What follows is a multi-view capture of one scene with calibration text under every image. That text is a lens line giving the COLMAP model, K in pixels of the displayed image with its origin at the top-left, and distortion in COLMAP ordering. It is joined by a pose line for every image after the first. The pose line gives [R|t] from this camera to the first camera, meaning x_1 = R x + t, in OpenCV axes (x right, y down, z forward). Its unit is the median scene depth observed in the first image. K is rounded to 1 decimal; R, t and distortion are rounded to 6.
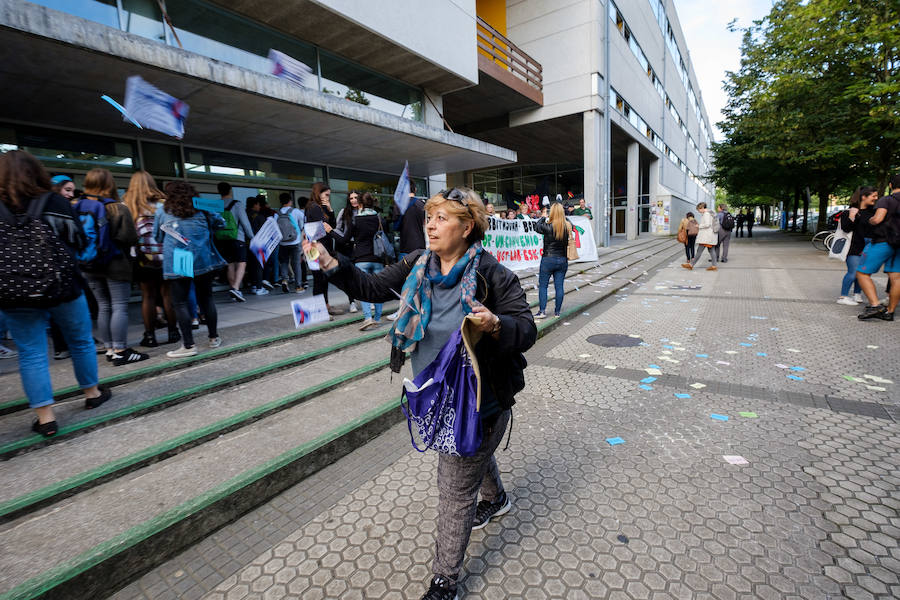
lens RADIAL K [[394.7, 0, 446.8], [0, 394.7, 297.0], [0, 0, 1]] dist [0.000769, 0.000020]
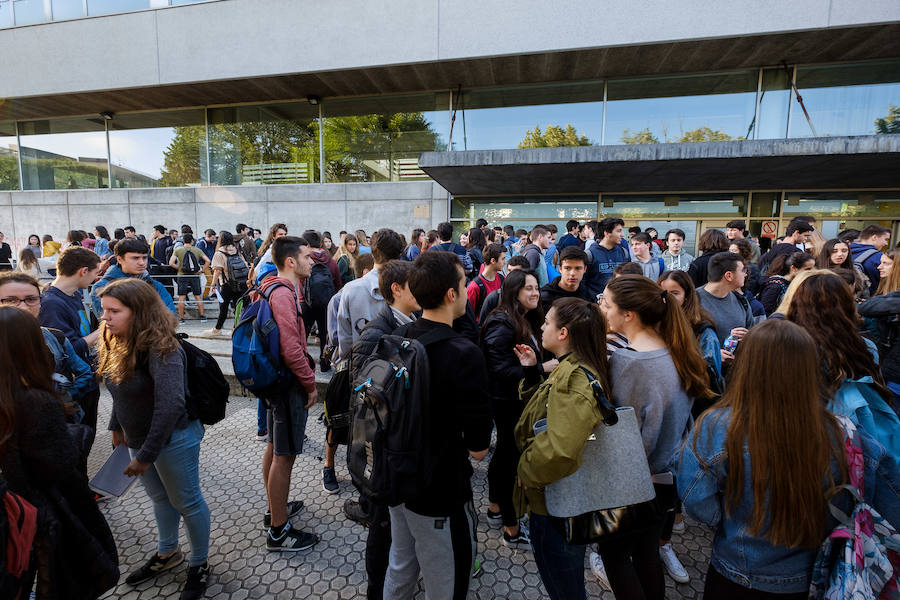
lens RADIAL K [[394.7, 0, 446.8], [0, 394.7, 297.0], [0, 0, 1]] dist [0.000769, 0.000020]
pose [[0.398481, 0.143080, -0.905948, 0.093711], [-0.161994, 0.983208, 0.084028, 0.015579], [0.902757, 0.113275, 0.414967, -0.480869]]
